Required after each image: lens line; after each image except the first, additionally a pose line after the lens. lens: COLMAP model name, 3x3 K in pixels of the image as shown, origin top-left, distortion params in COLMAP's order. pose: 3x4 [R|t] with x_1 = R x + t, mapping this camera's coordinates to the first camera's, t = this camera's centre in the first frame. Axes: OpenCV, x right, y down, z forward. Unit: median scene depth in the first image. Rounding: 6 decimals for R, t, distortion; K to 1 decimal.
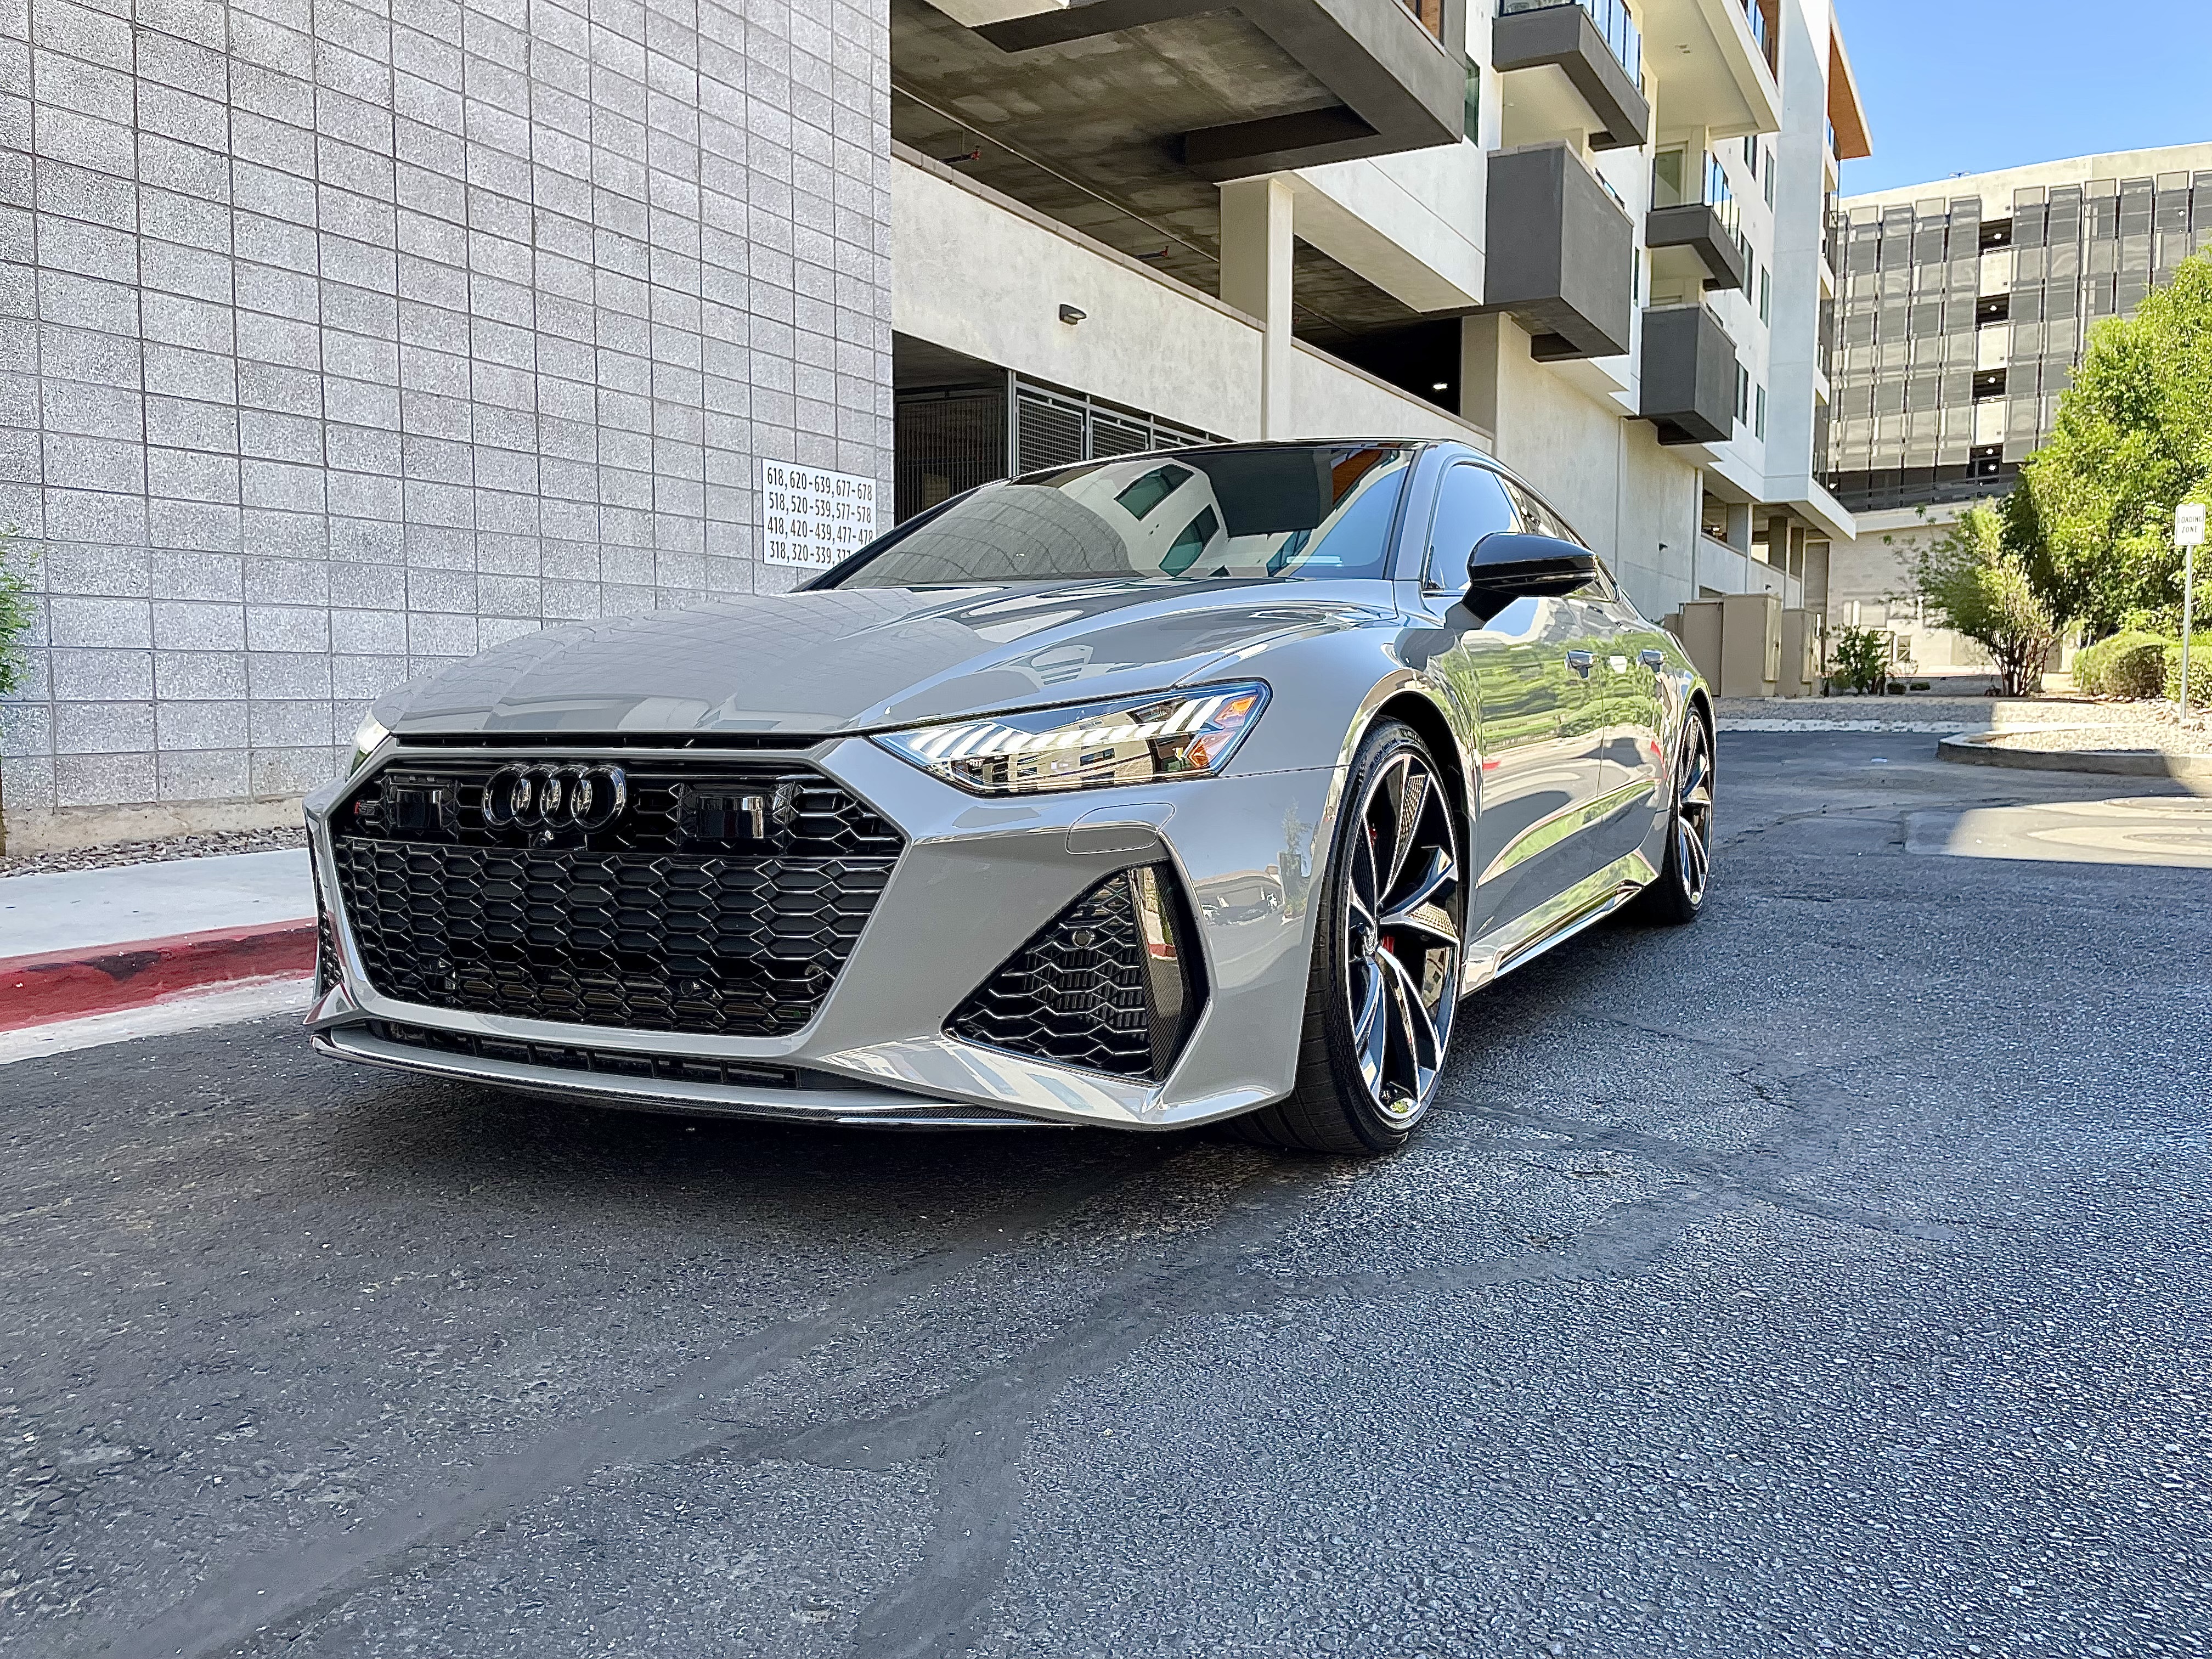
lens RADIAL K [[1678.1, 0, 1103.4], [0, 1678.1, 790.4], [0, 0, 1]] dist [0.087170, -0.126650]
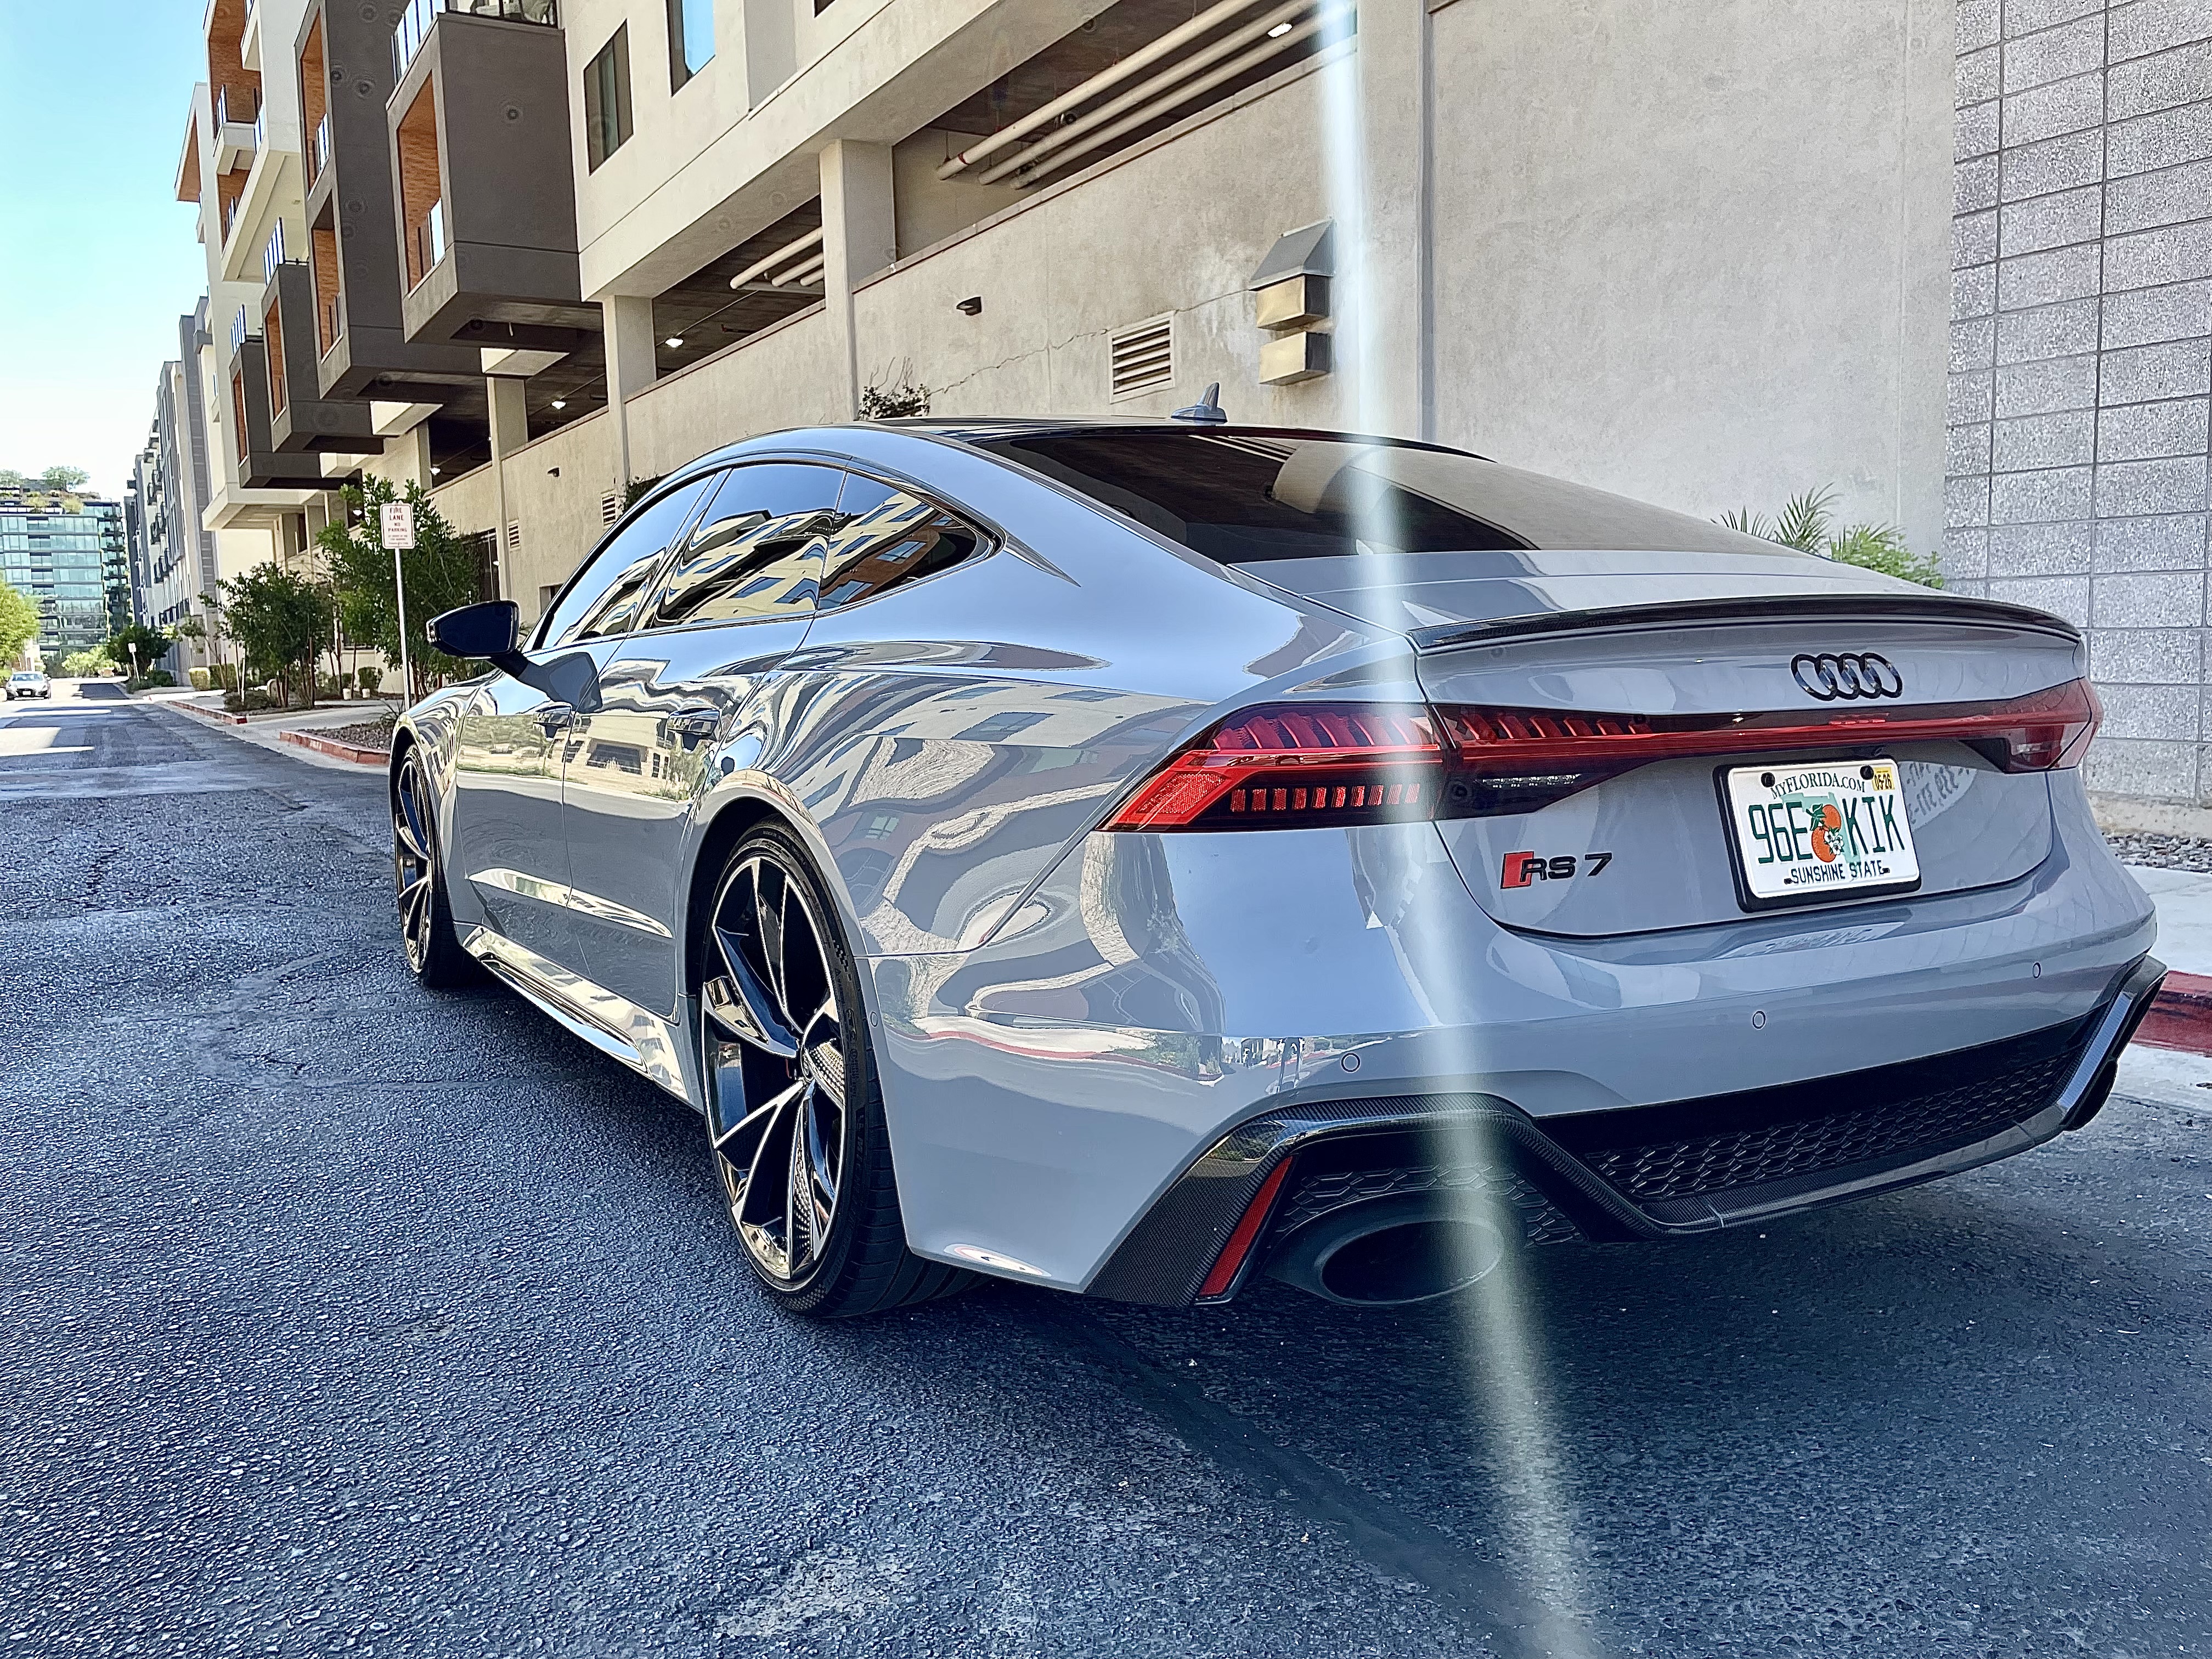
lens RADIAL K [[1678.1, 0, 1103.4], [0, 1678.1, 790.4], [0, 0, 1]] dist [0.087170, -0.126650]
pose [[-0.509934, 0.088181, -0.855682, 0.471390], [-0.029554, 0.992349, 0.119878, -0.080862], [0.859706, 0.086419, -0.503426, 0.903878]]
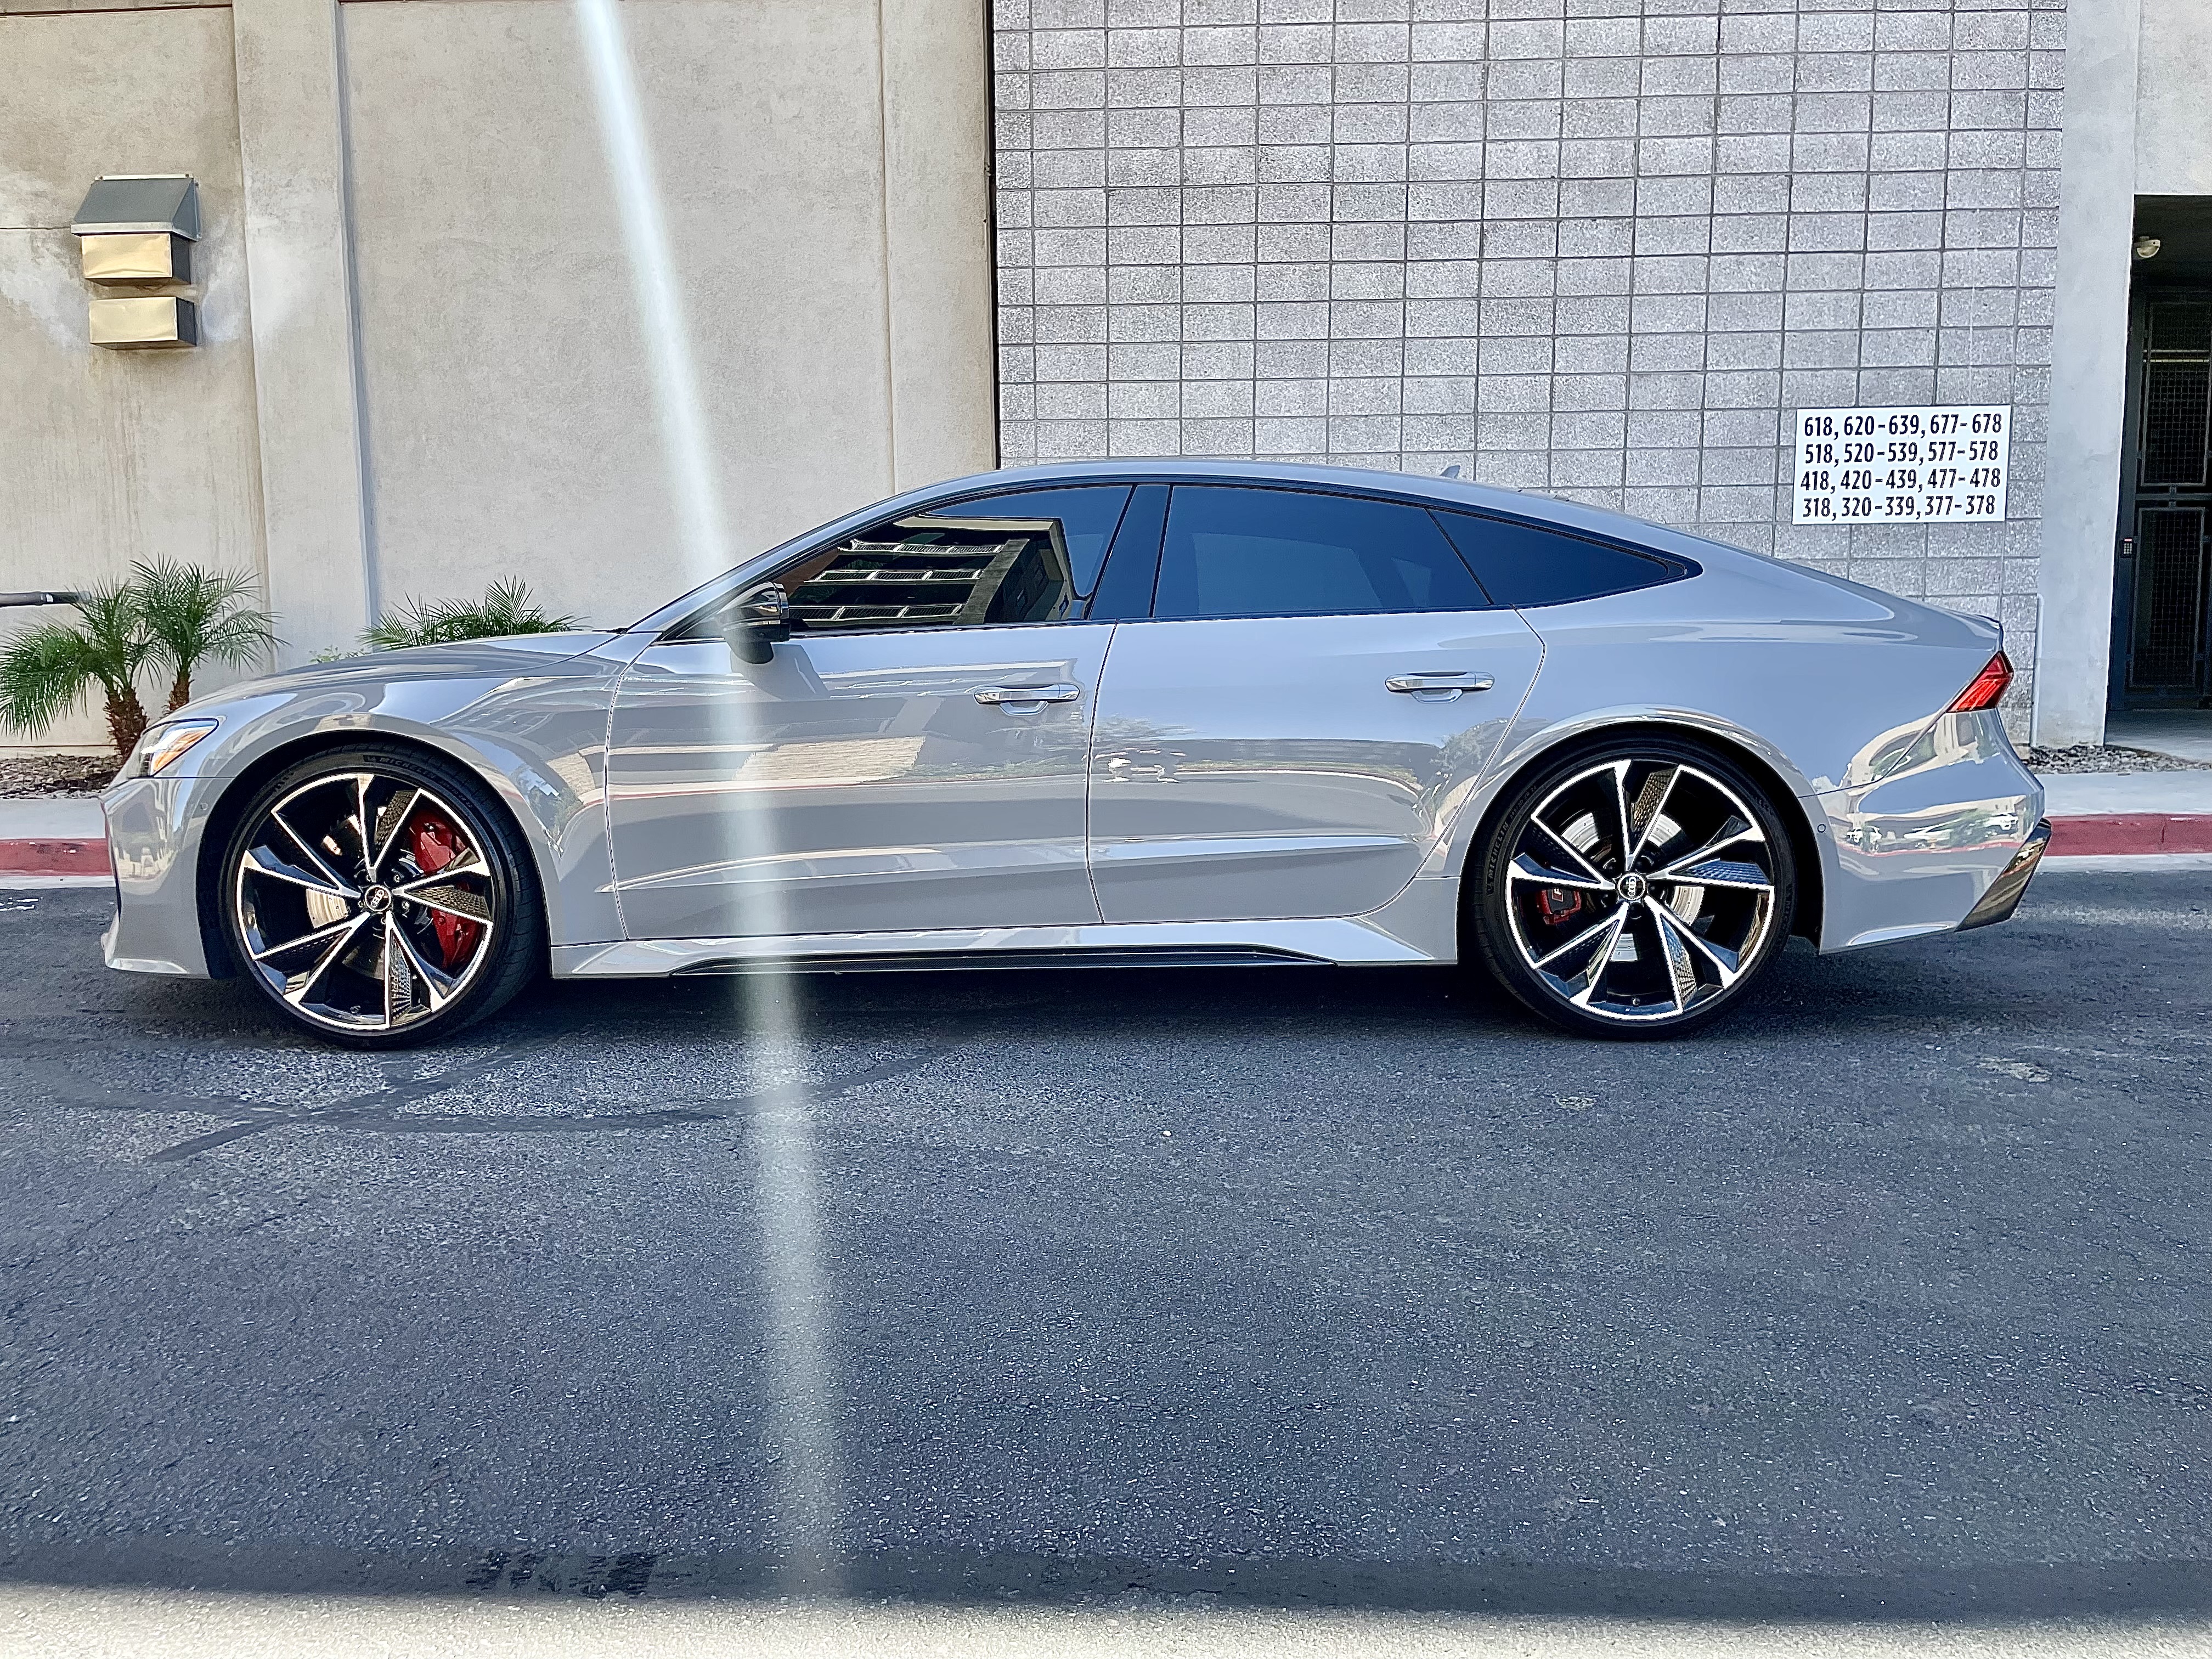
lens RADIAL K [[1678.1, 0, 1103.4], [0, 1678.1, 790.4], [0, 0, 1]] dist [0.087170, -0.126650]
pose [[0.450486, 0.079699, -0.889219, 0.610877], [-0.045058, 0.996768, 0.066511, -0.046112], [0.891646, 0.010104, 0.452621, 0.328389]]
